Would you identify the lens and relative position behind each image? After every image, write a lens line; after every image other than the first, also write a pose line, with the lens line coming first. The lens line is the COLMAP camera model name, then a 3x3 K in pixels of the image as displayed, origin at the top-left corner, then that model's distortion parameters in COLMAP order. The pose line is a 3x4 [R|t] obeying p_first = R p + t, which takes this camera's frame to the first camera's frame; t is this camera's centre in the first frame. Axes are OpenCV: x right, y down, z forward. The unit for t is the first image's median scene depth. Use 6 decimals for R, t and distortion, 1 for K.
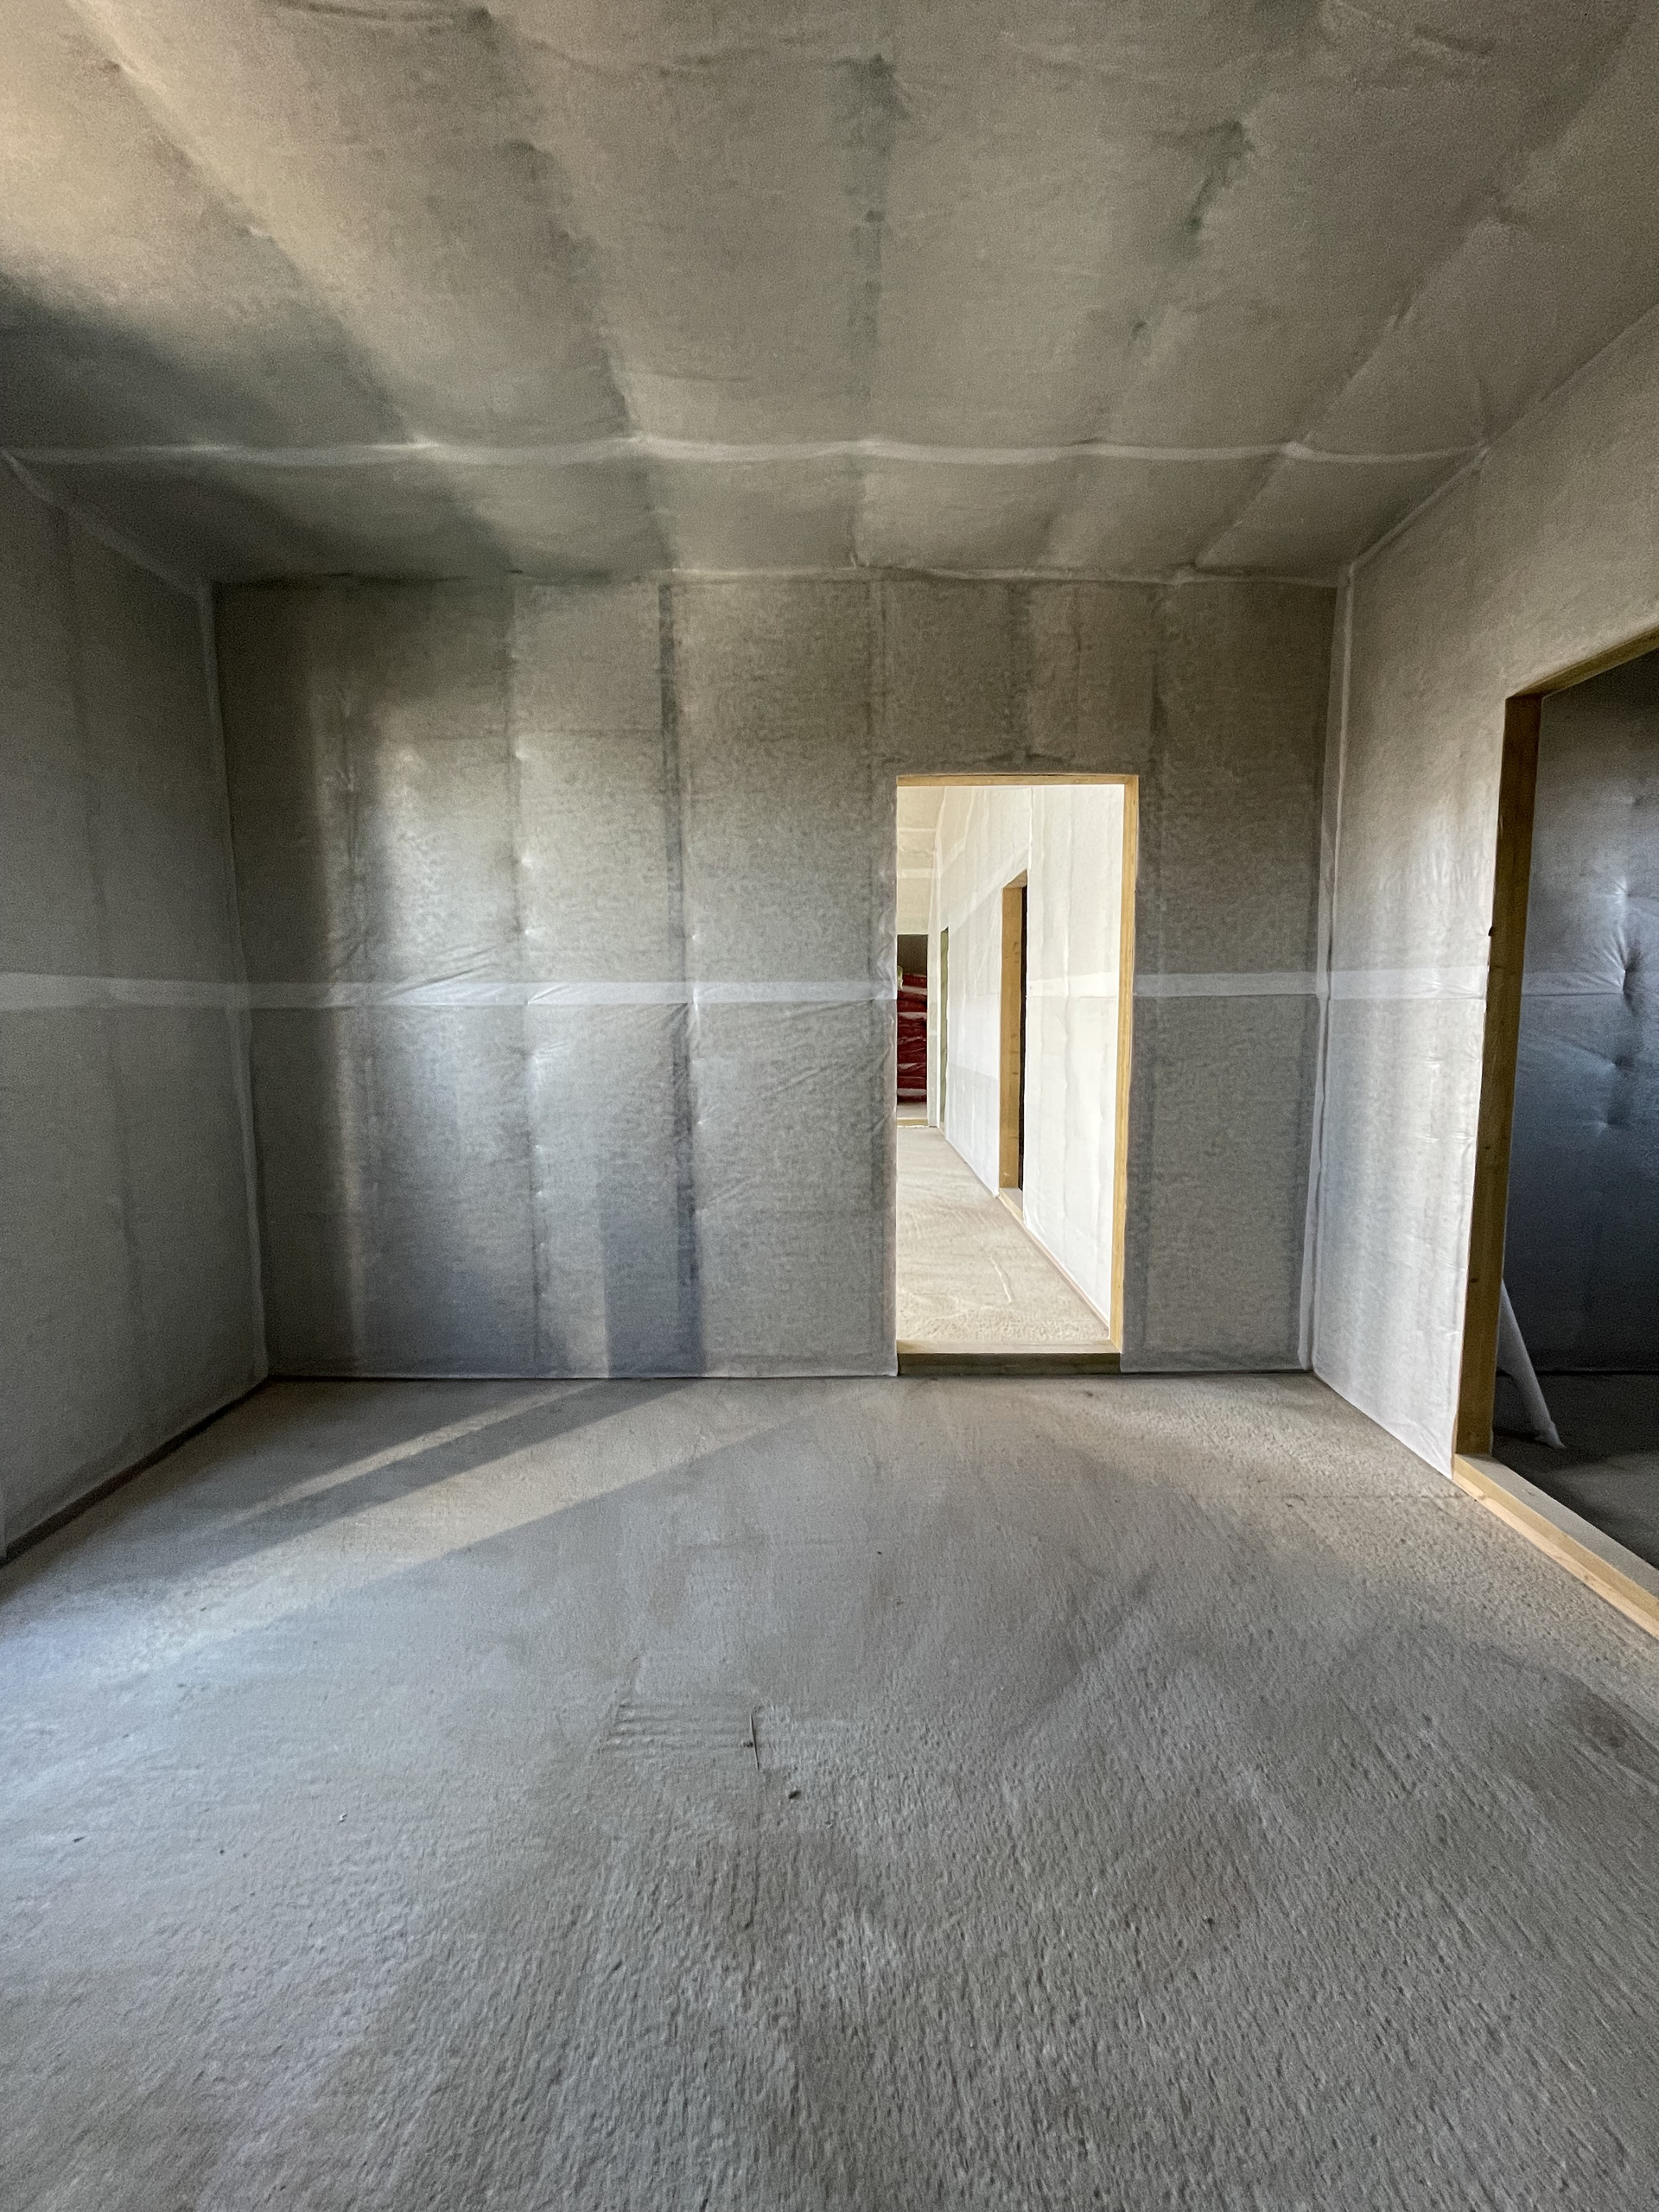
lens RADIAL K [[889.3, 0, 822.9], [0, 889.3, 1104.3], [0, 0, 1]] dist [-0.005573, 0.000892]
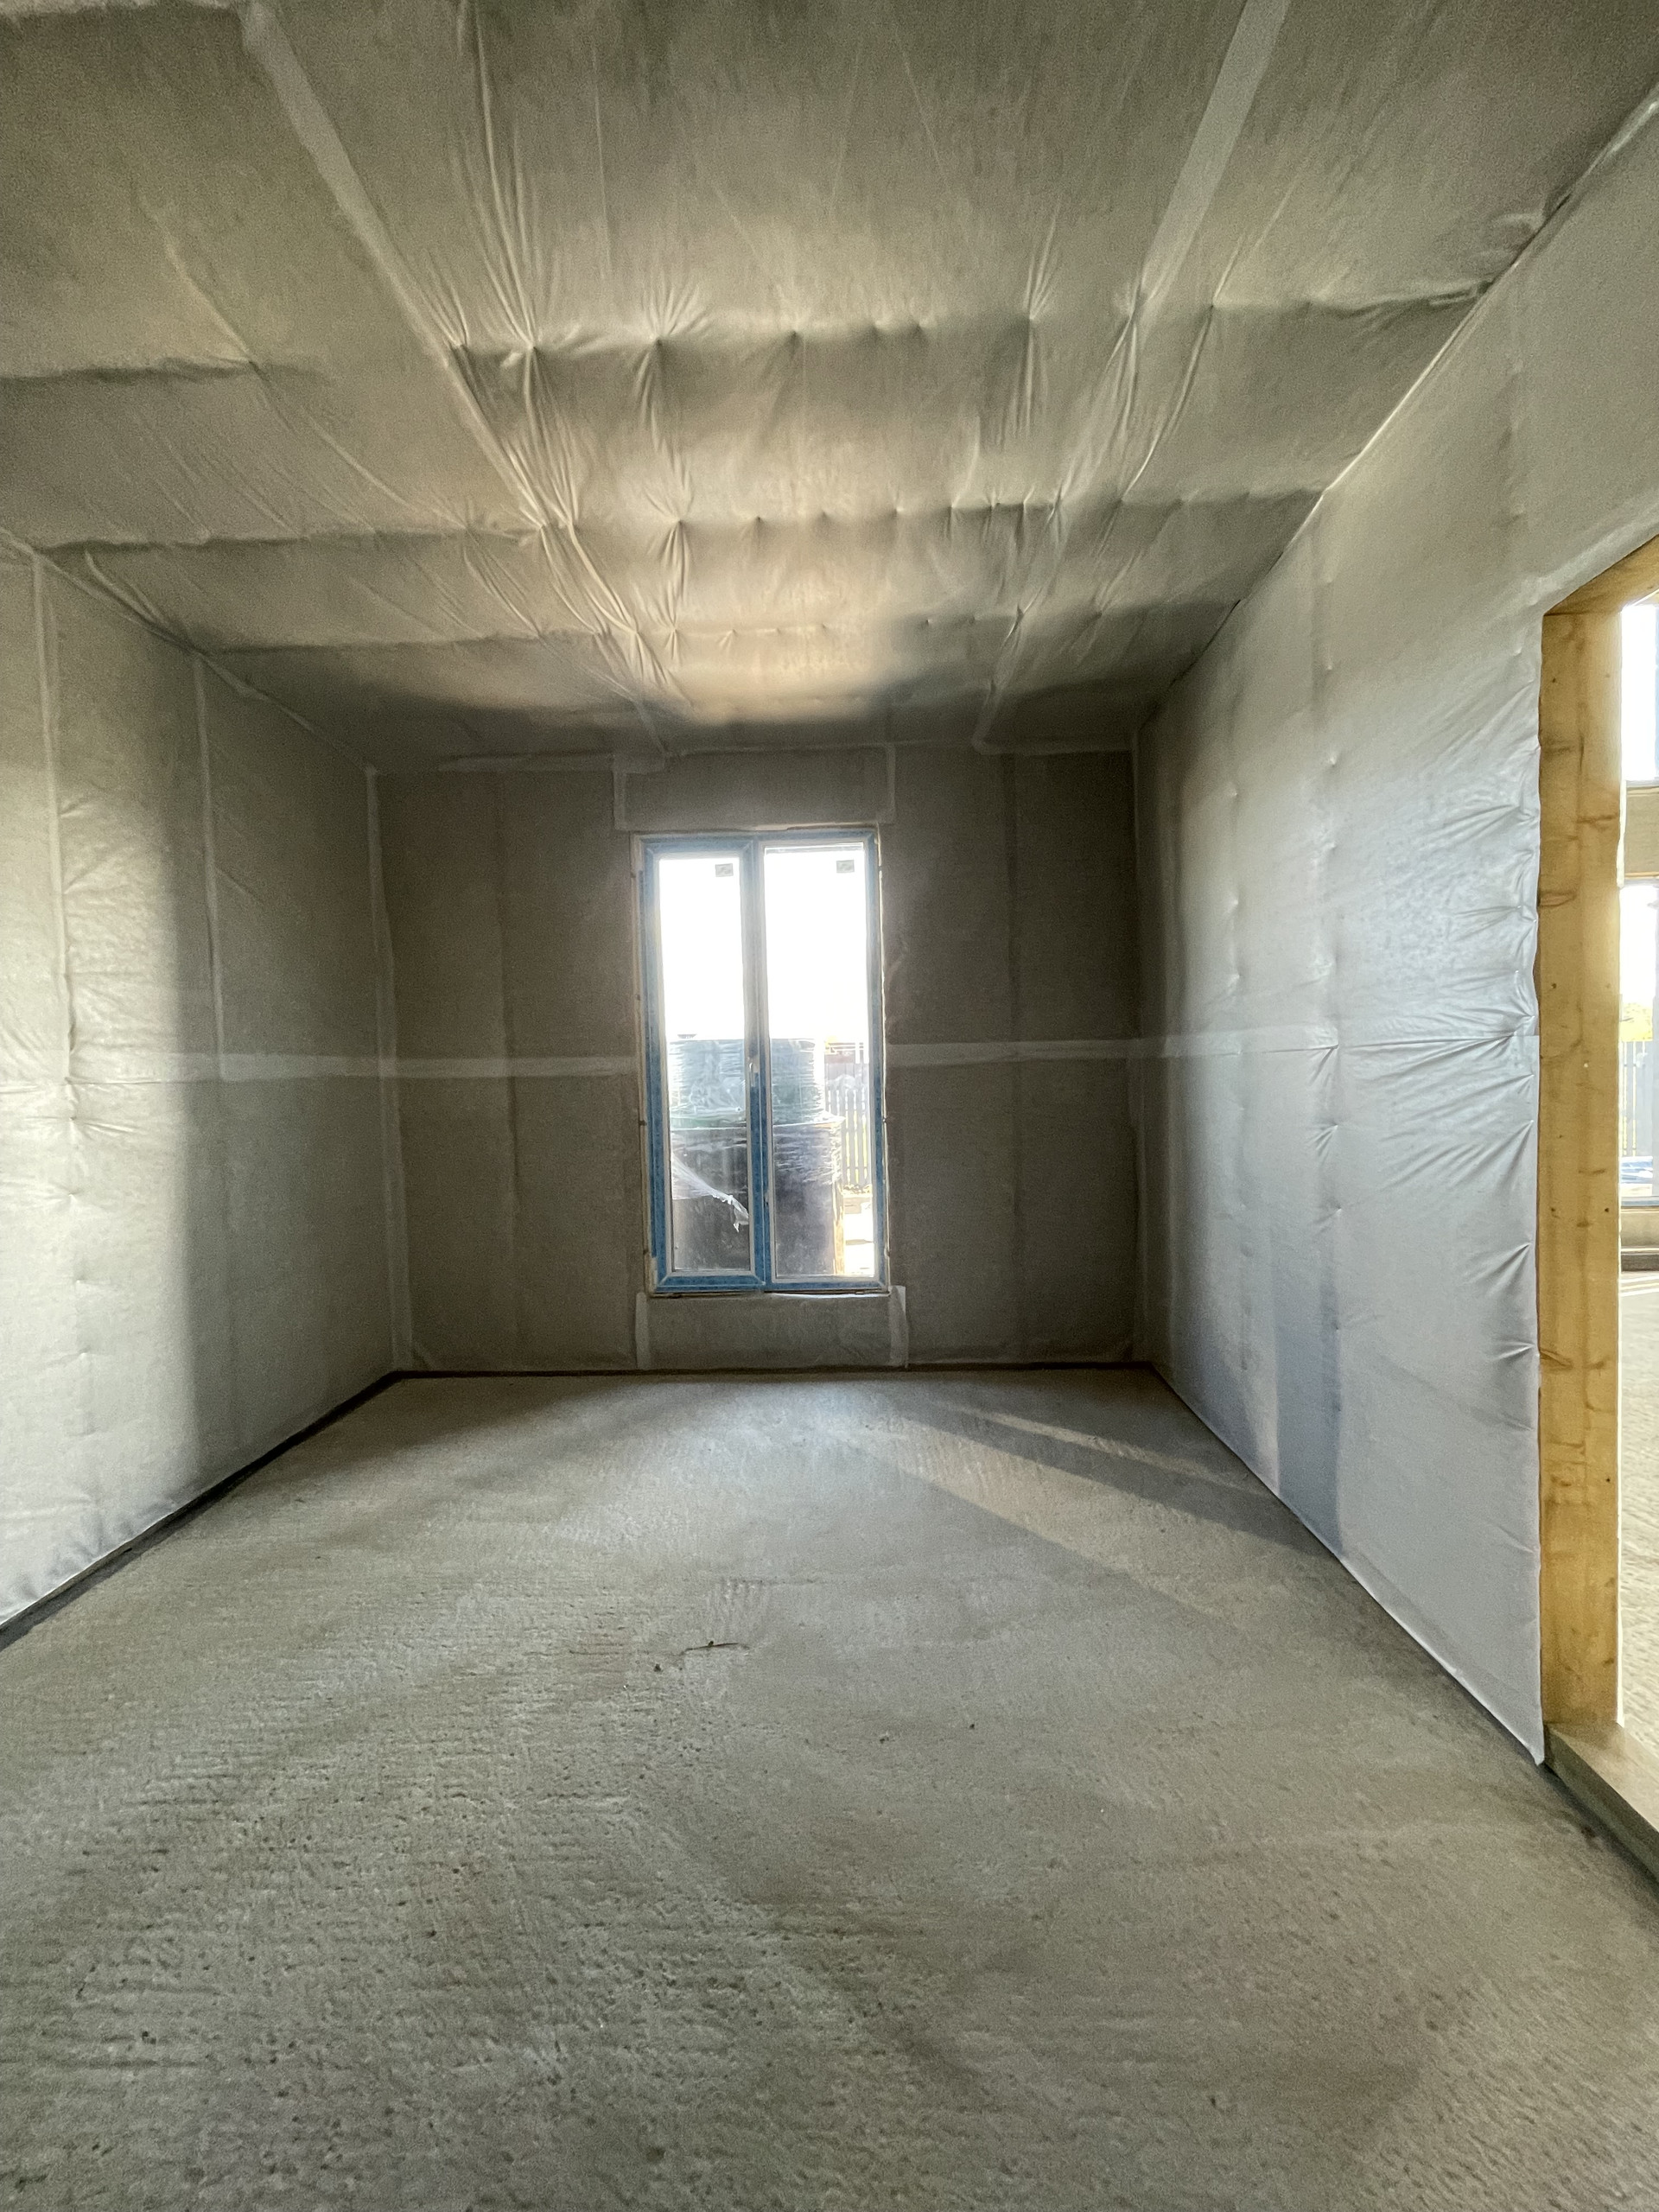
lens RADIAL K [[889.3, 0, 836.3], [0, 889.3, 1101.3], [0, 0, 1]] dist [-0.005573, 0.000892]
pose [[-0.022040, 0.041540, -0.998894, 0.739453], [-0.079628, 0.995889, 0.043172, -0.082014], [0.996581, 0.080492, -0.018642, 0.726722]]
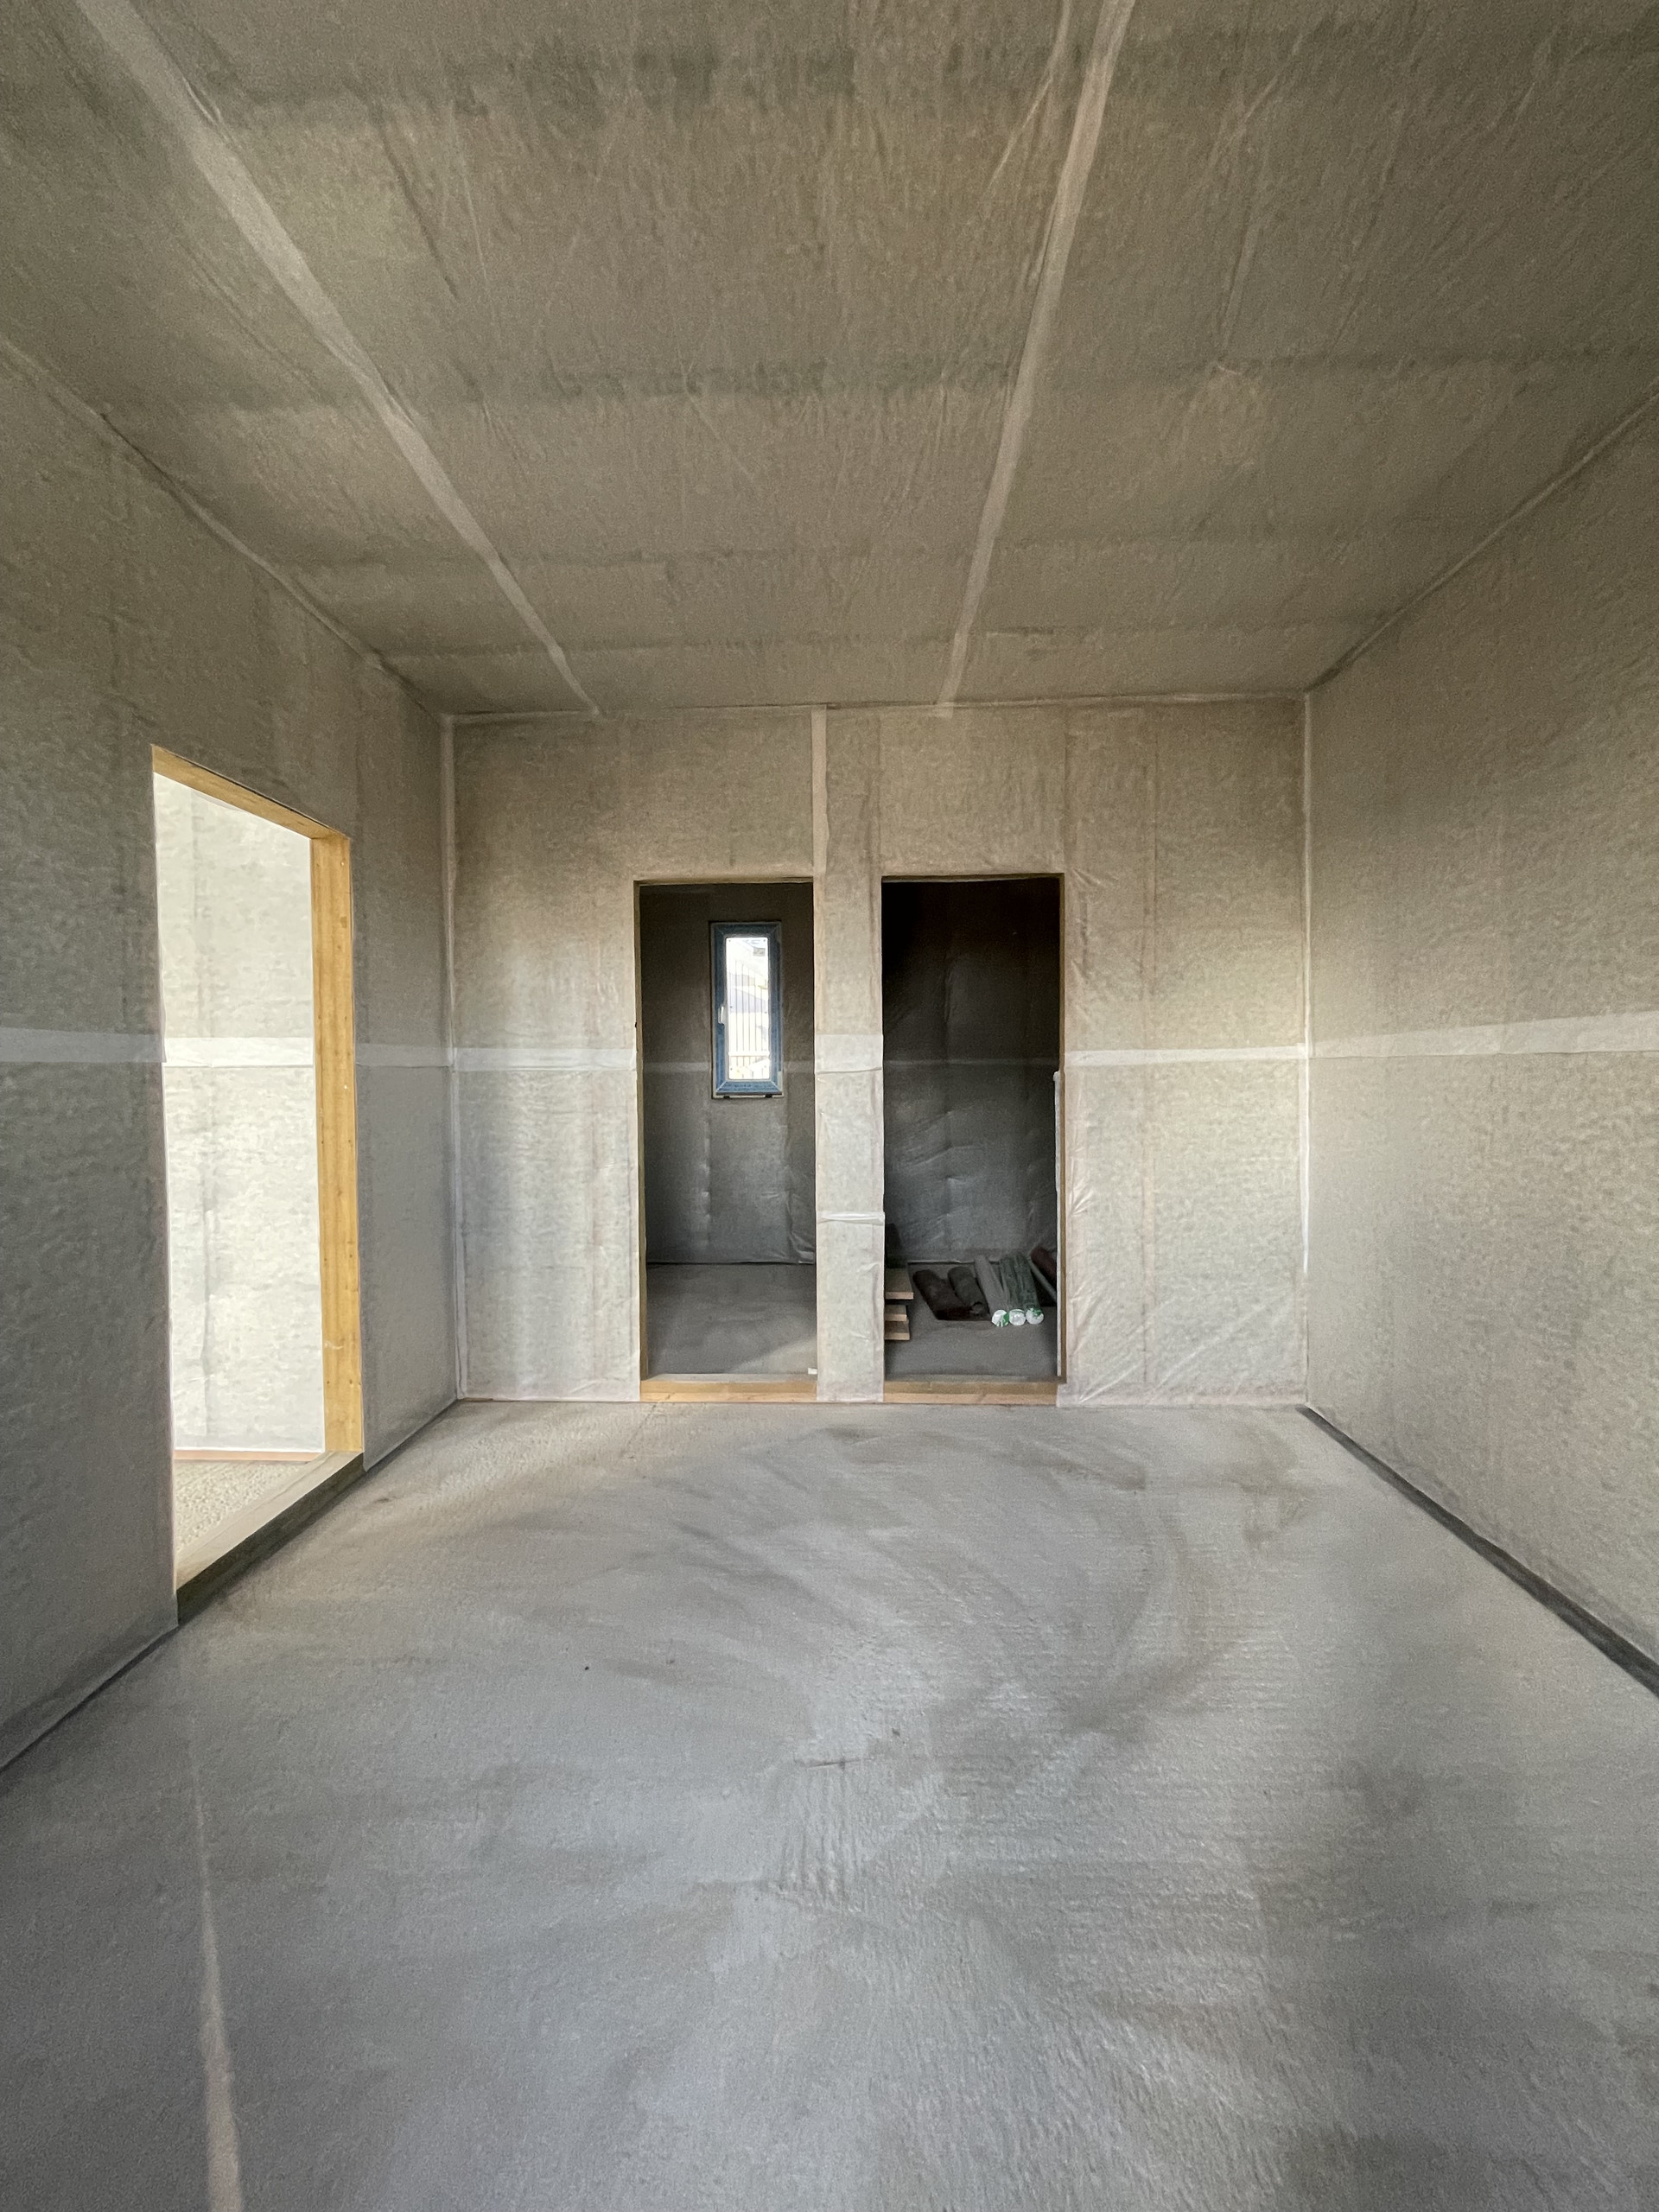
lens RADIAL K [[889.3, 0, 839.7], [0, 889.3, 1103.0], [0, 0, 1]] dist [-0.005573, 0.000892]
pose [[0.028594, -0.021397, 0.999362, -0.706782], [0.115905, 0.993098, 0.017947, -0.047393], [-0.992849, 0.115318, 0.030876, 0.559930]]
